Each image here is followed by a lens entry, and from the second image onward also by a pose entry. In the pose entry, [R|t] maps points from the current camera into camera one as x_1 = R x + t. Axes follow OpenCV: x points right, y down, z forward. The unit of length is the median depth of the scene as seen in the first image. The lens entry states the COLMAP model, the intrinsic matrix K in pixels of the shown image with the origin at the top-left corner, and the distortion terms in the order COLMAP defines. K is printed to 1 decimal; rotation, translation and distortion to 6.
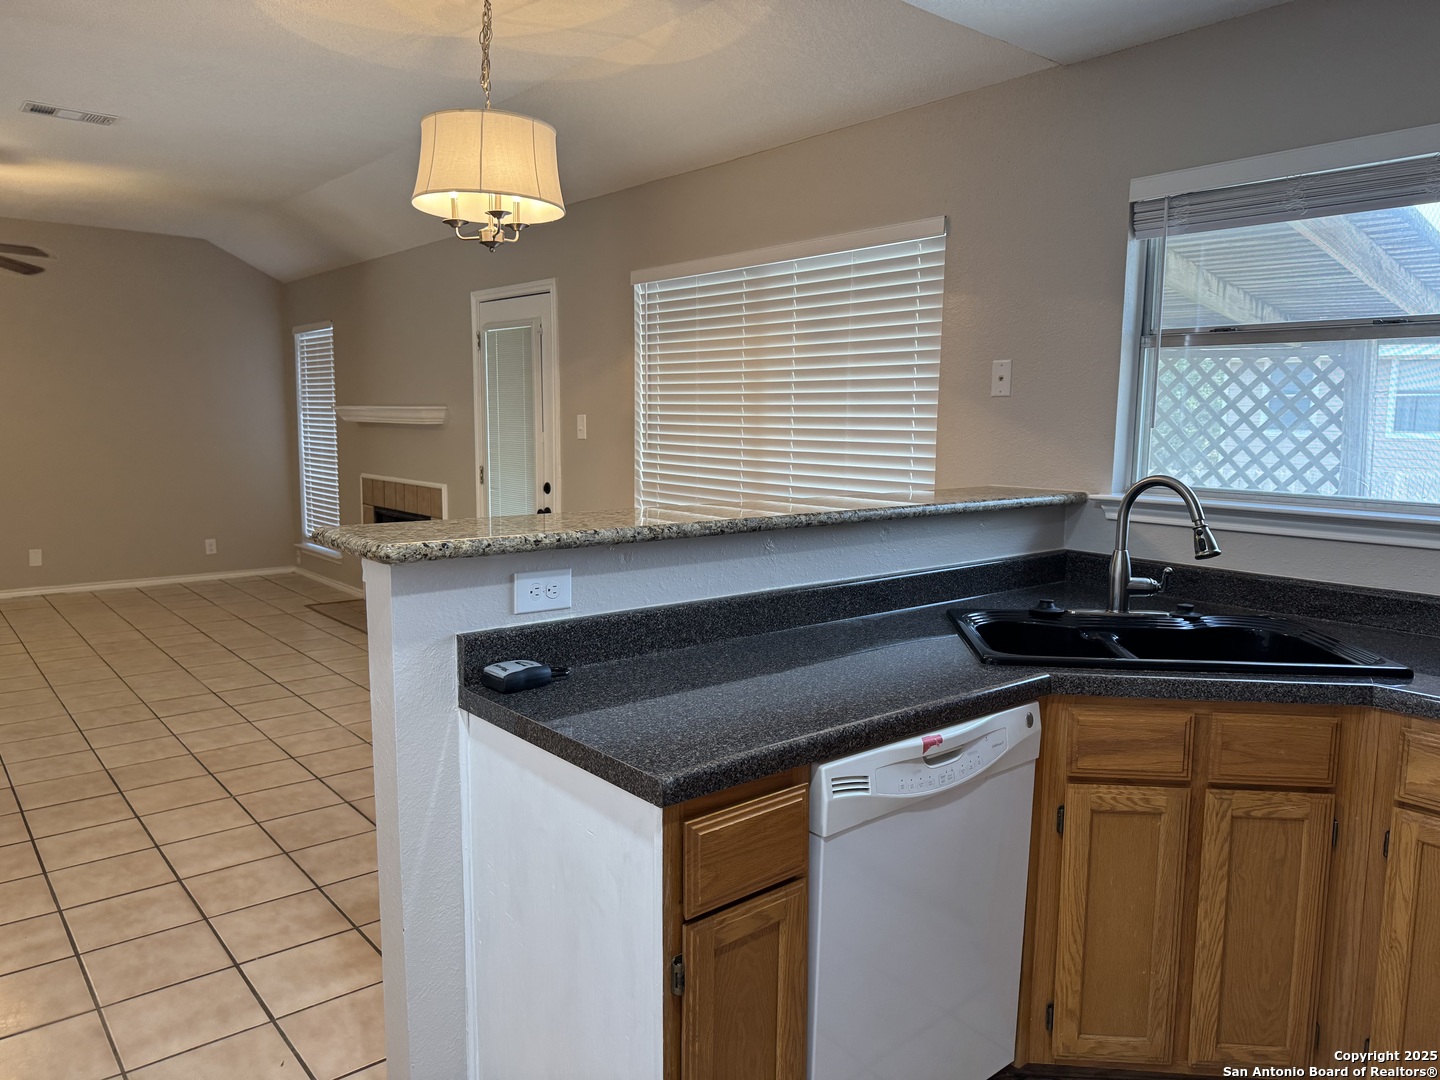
lens RADIAL K [[1008.3, 0, 722.1], [0, 1008.3, 531.3], [0, 0, 1]] dist [0.042788, -0.055070]
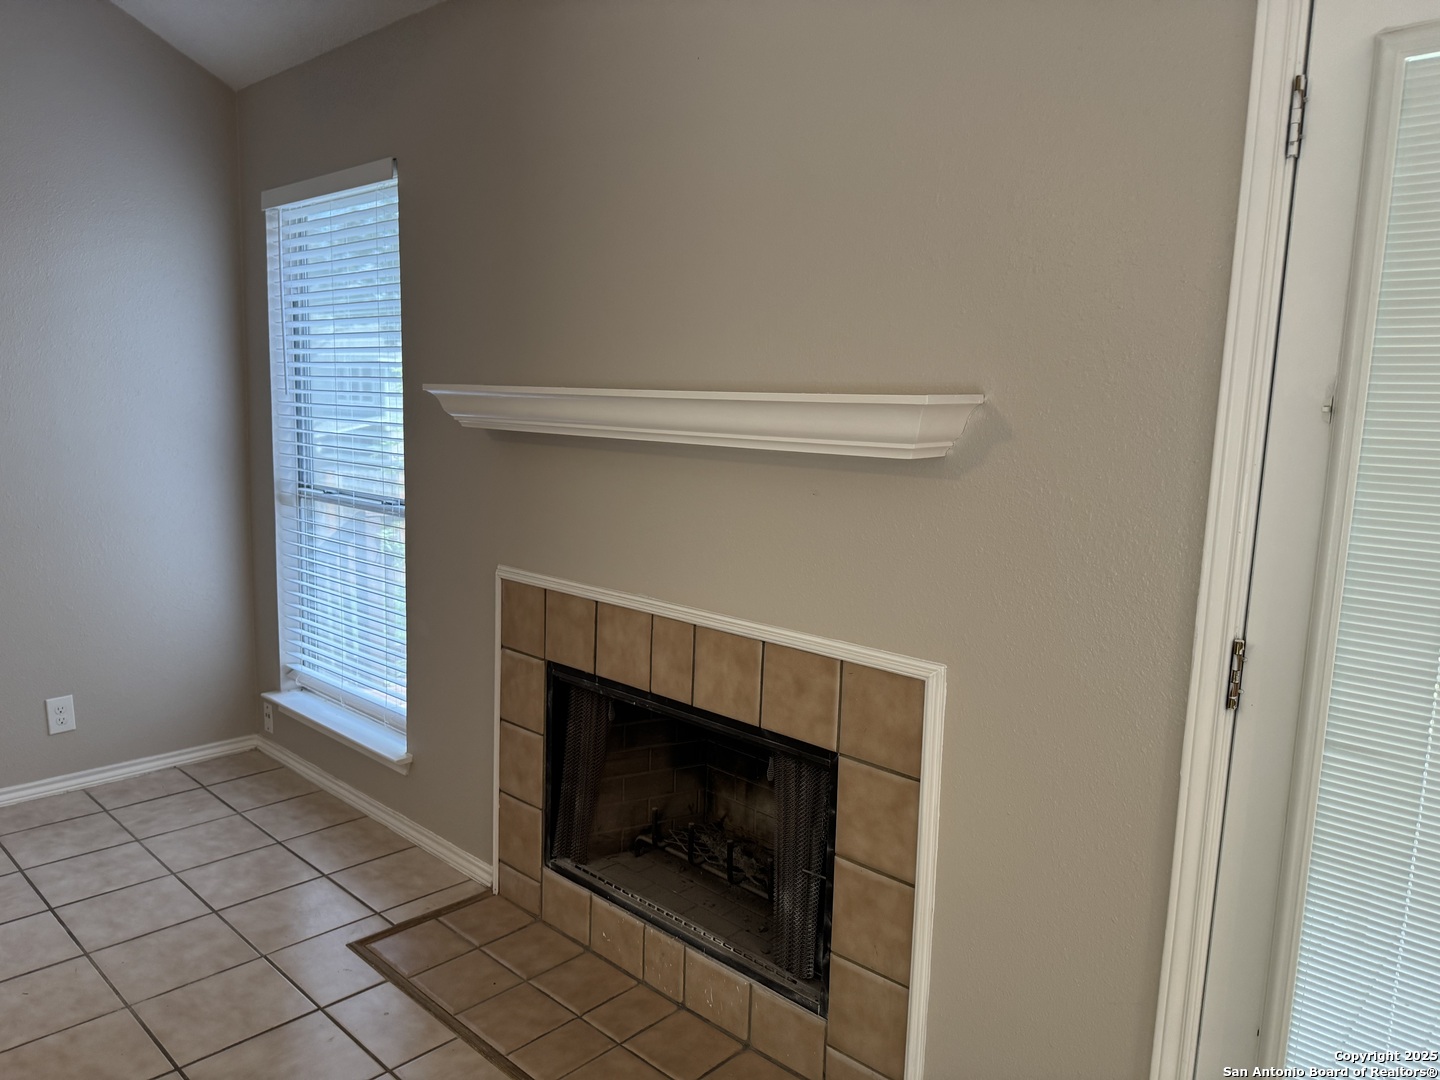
lens RADIAL K [[1008.3, 0, 719.1], [0, 1008.3, 535.0], [0, 0, 1]] dist [0.042788, -0.055070]
pose [[0.992076, -0.000386, 0.125638, -0.444609], [-0.002869, 0.999665, 0.025731, -0.108608], [-0.125605, -0.025888, 0.991742, 0.856061]]
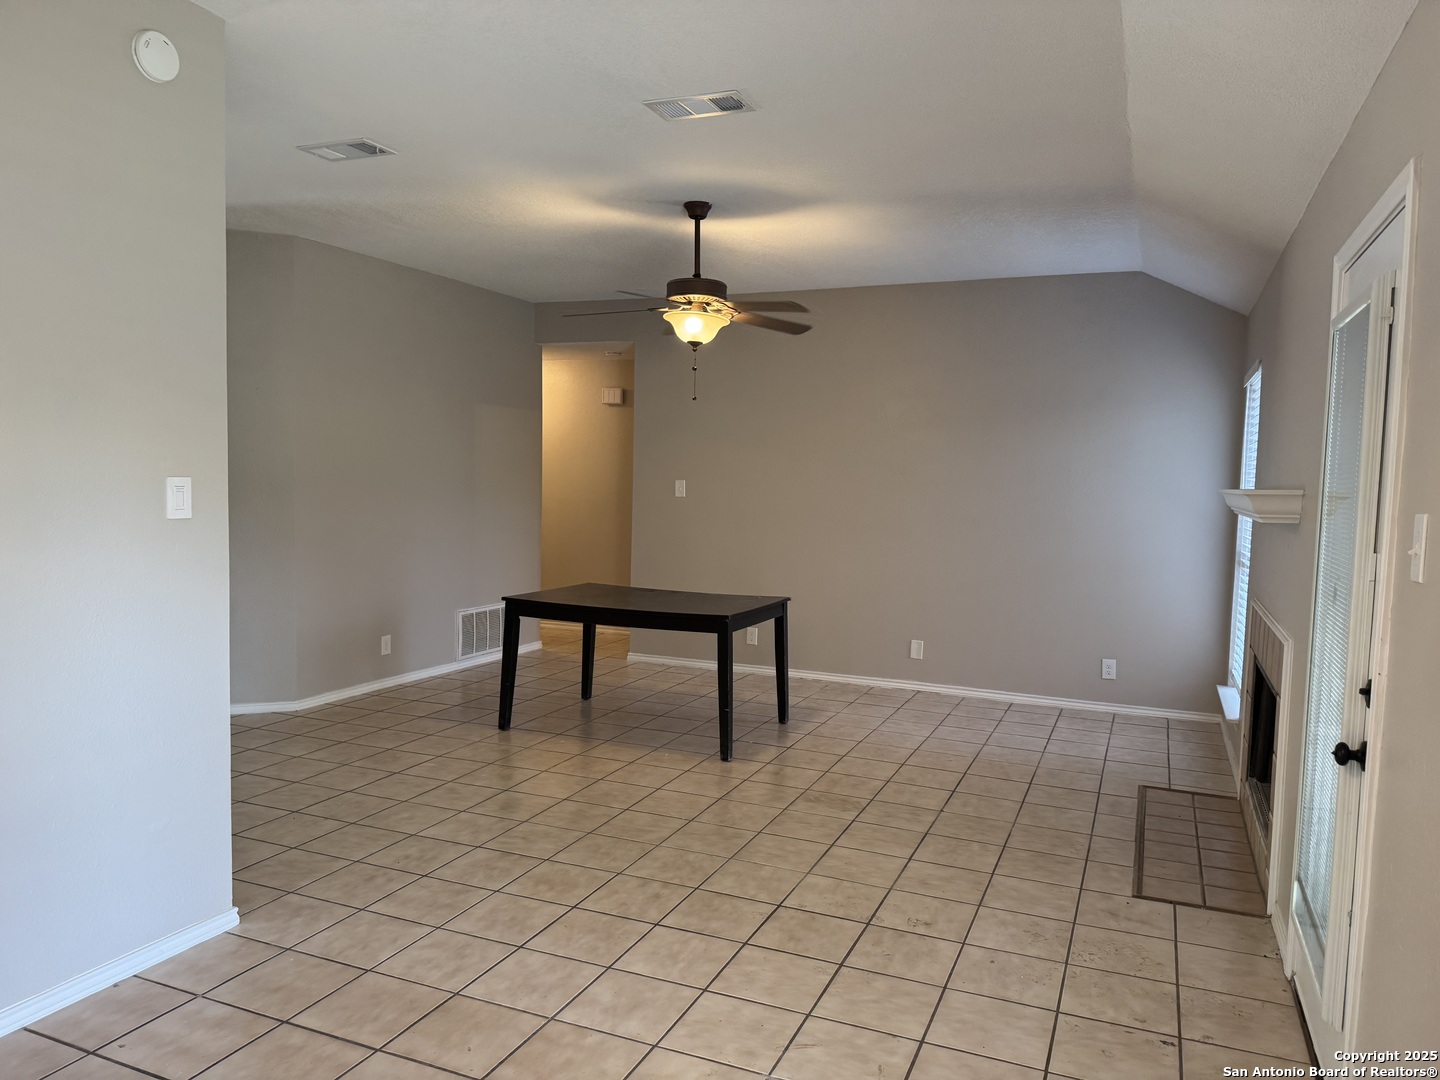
lens RADIAL K [[1008.3, 0, 719.1], [0, 1008.3, 526.2], [0, 0, 1]] dist [0.042788, -0.055070]
pose [[0.448468, 0.041933, -0.892815, 0.068731], [-0.117756, 0.992964, -0.012514, -0.074144], [0.886008, 0.110746, 0.450251, 0.590023]]
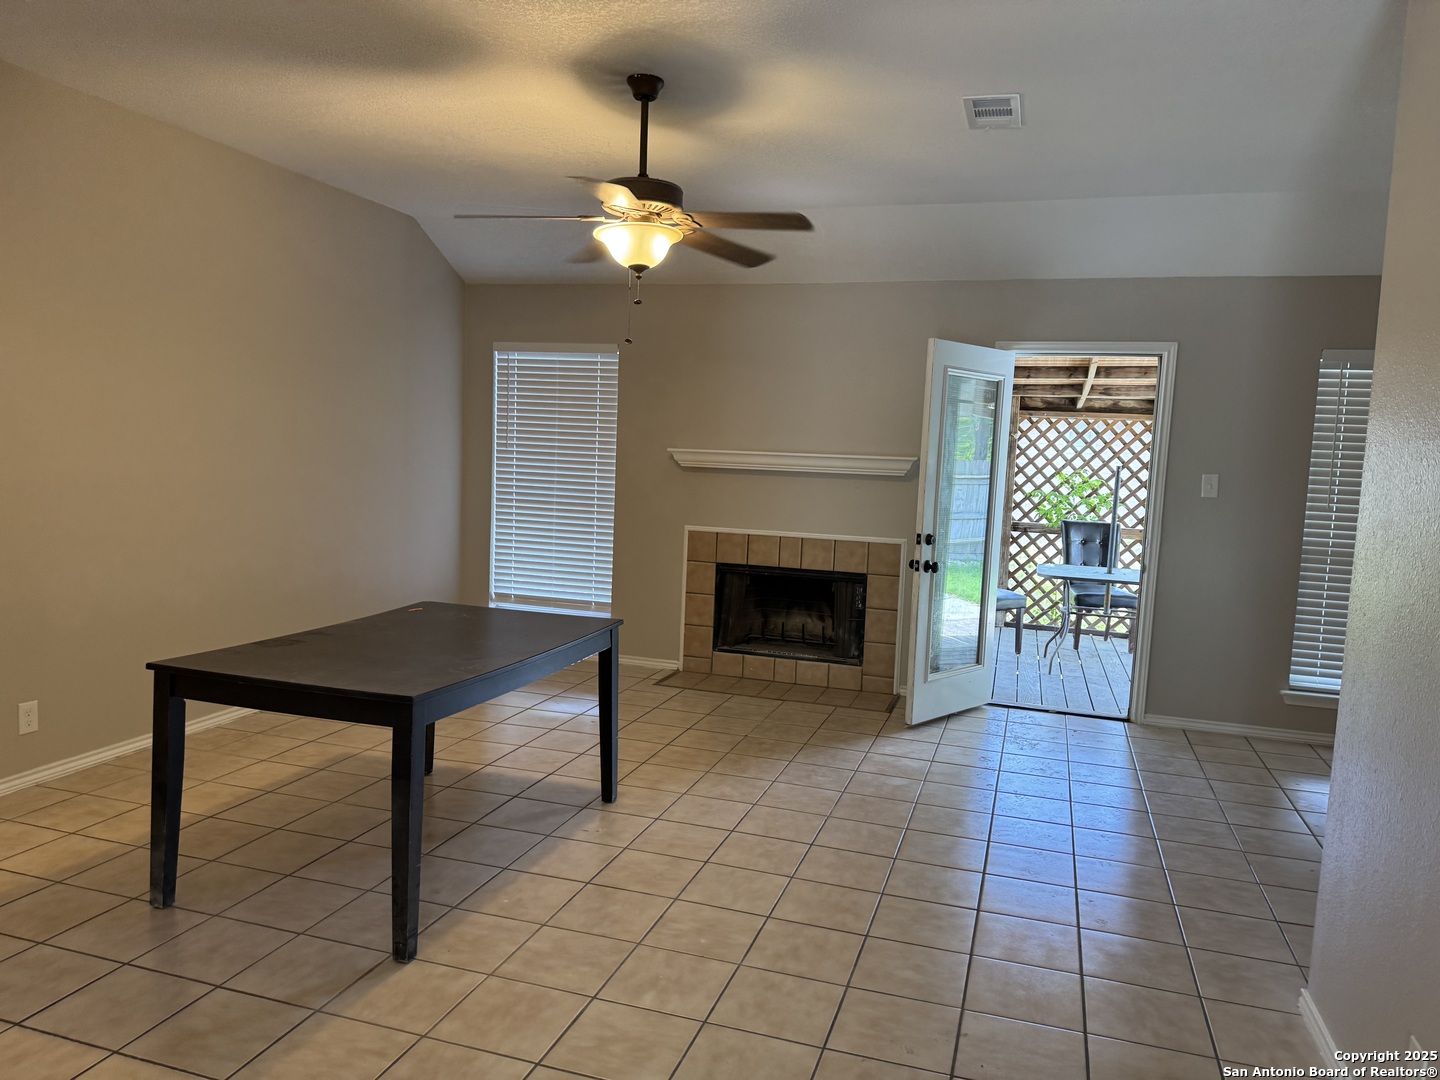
lens RADIAL K [[1008.3, 0, 726.2], [0, 1008.3, 550.5], [0, 0, 1]] dist [0.042788, -0.055070]
pose [[0.843624, -0.037114, 0.535651, -1.091877], [0.030953, 0.999311, 0.020491, -0.072557], [-0.536042, -0.000707, 0.844191, 0.349203]]
